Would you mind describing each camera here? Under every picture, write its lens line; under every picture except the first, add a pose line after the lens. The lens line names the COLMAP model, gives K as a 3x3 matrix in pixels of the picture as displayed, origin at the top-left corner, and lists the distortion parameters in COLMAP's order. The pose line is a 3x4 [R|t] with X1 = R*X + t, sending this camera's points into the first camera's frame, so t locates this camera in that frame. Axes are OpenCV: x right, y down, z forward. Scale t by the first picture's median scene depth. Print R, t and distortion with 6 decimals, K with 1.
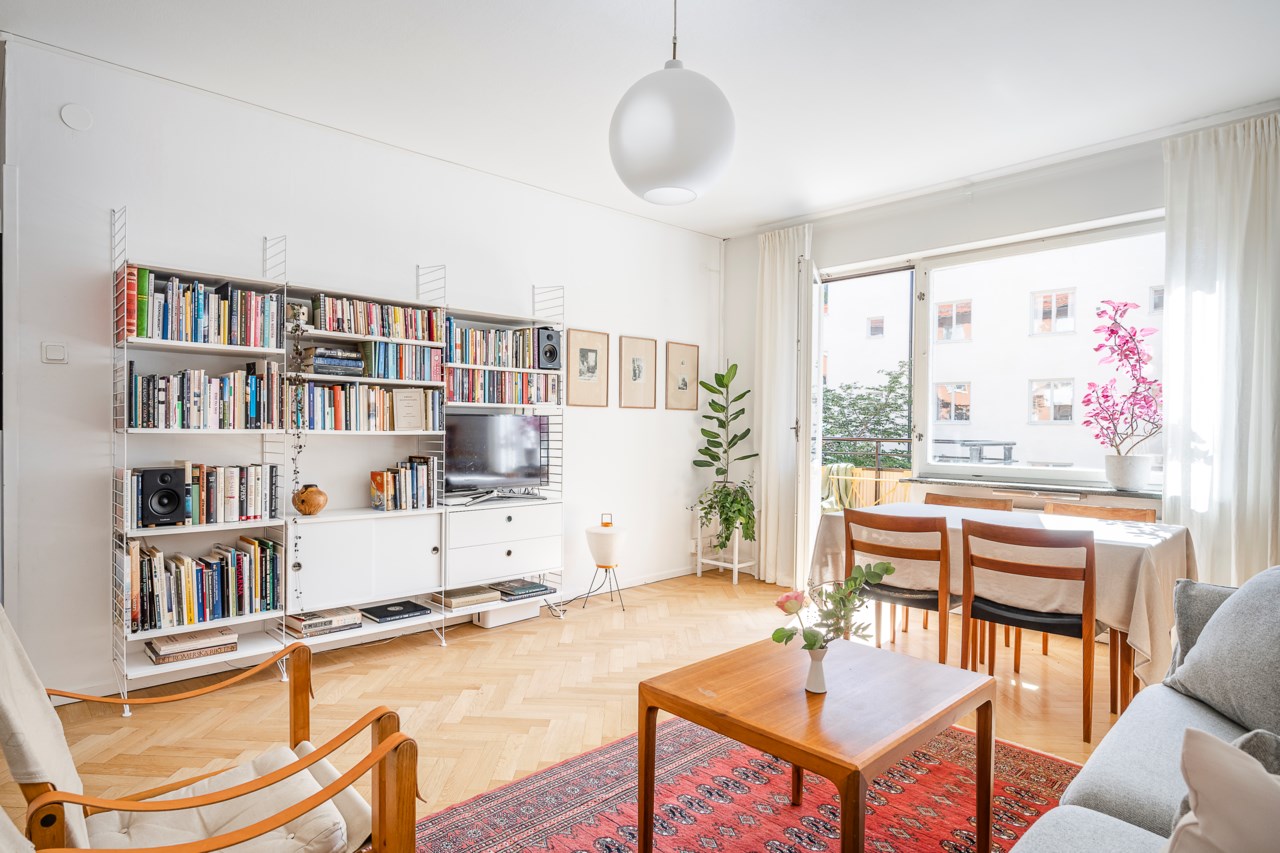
lens RADIAL K [[693.8, 0, 639.7], [0, 693.8, 436.4], [0, 0, 1]] dist [-0.001878, 0.000503]
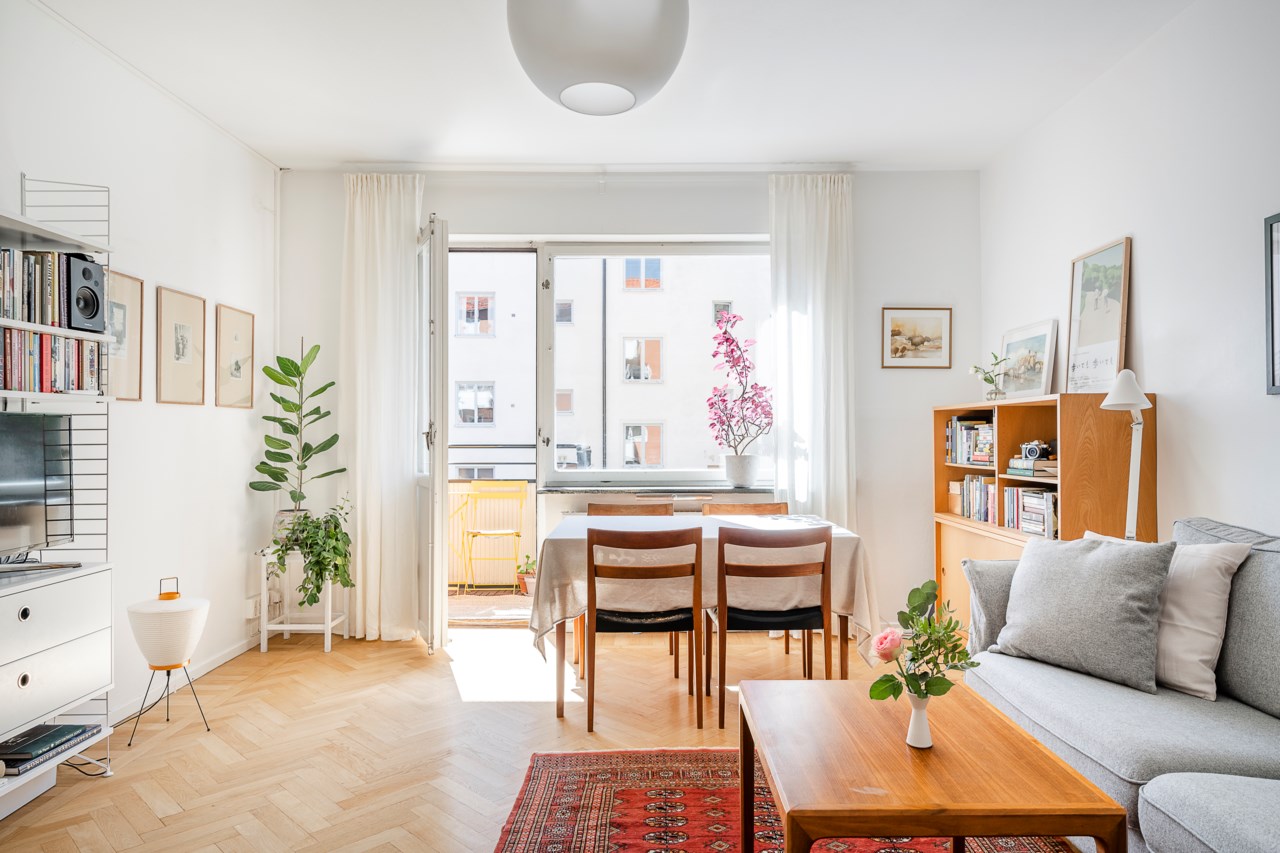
lens RADIAL K [[787.5, 0, 640.0], [0, 787.5, 426.5], [0, 0, 1]] dist [-0.001415, 0.002927]
pose [[0.688850, -0.003851, 0.724894, -0.281275], [0.017618, 0.999779, -0.011430, -0.005592], [-0.724690, 0.020645, 0.688766, 0.245865]]
